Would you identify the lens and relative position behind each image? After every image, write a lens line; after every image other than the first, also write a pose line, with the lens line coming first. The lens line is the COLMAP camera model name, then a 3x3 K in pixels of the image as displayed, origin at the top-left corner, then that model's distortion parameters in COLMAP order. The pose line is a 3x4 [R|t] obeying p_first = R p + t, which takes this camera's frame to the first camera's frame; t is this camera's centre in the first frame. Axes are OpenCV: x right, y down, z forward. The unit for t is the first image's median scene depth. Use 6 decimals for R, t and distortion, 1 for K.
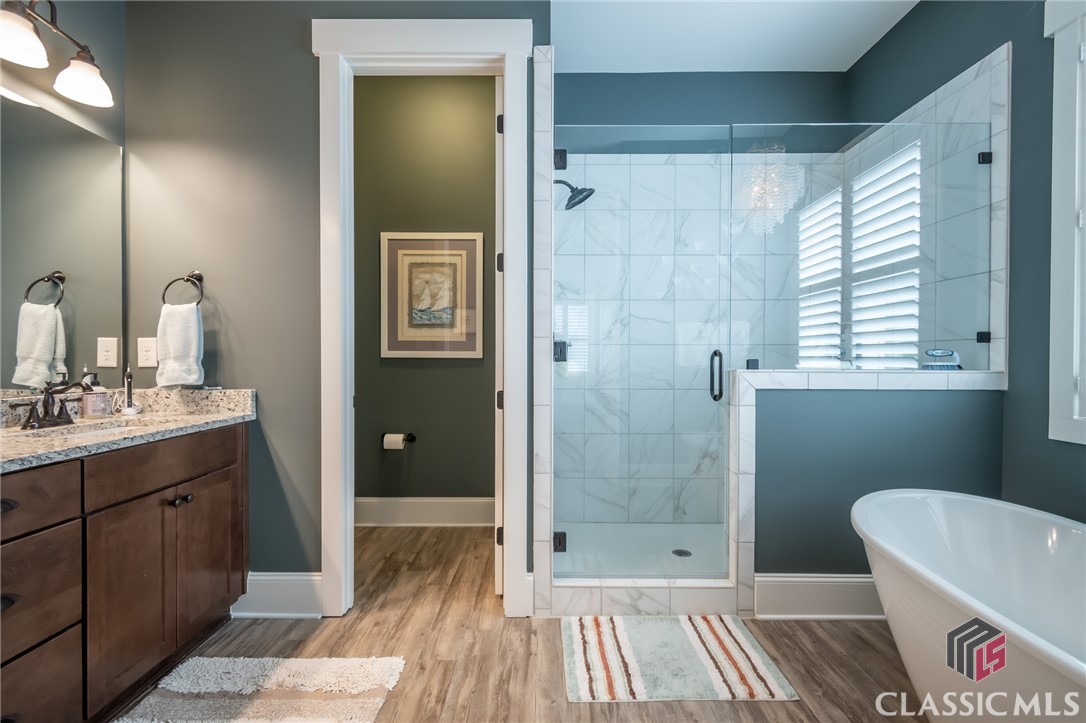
lens RADIAL K [[485.9, 0, 540.1], [0, 485.9, 361.0], [0, 0, 1]] dist [0.004852, 0.000449]
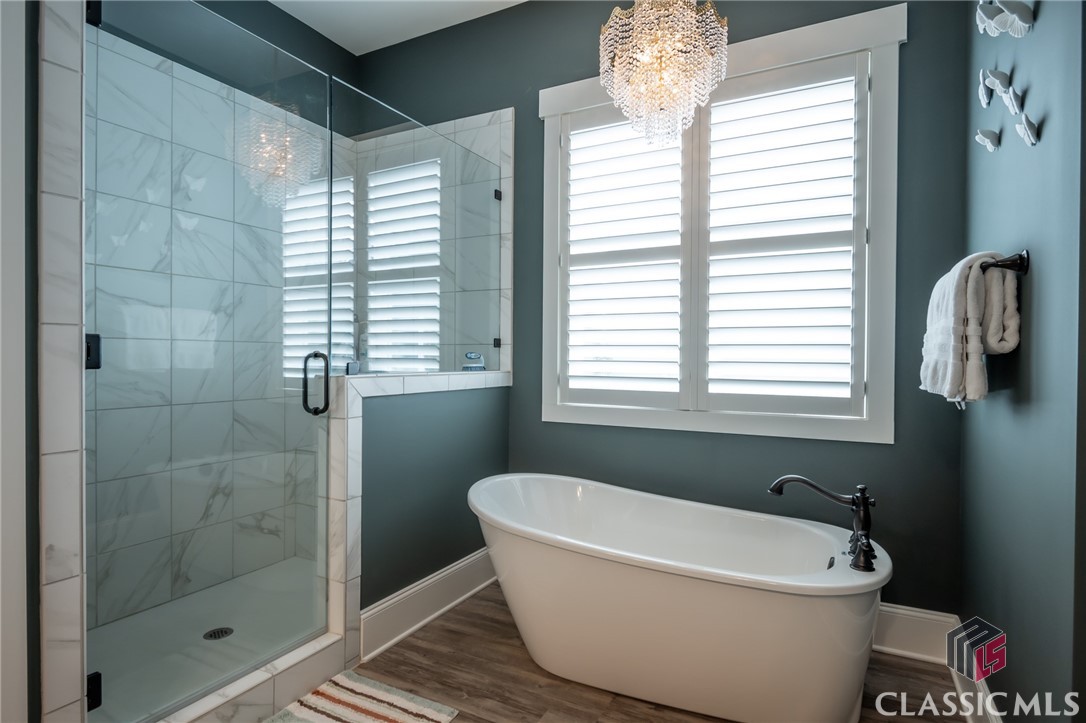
lens RADIAL K [[583.0, 0, 542.2], [0, 583.0, 361.4], [0, 0, 1]] dist [0.003359, -0.001336]
pose [[0.457241, -0.005394, 0.889326, -0.321193], [0.001083, 0.999984, 0.005509, -0.010860], [-0.889342, -0.001555, 0.457240, 0.238836]]
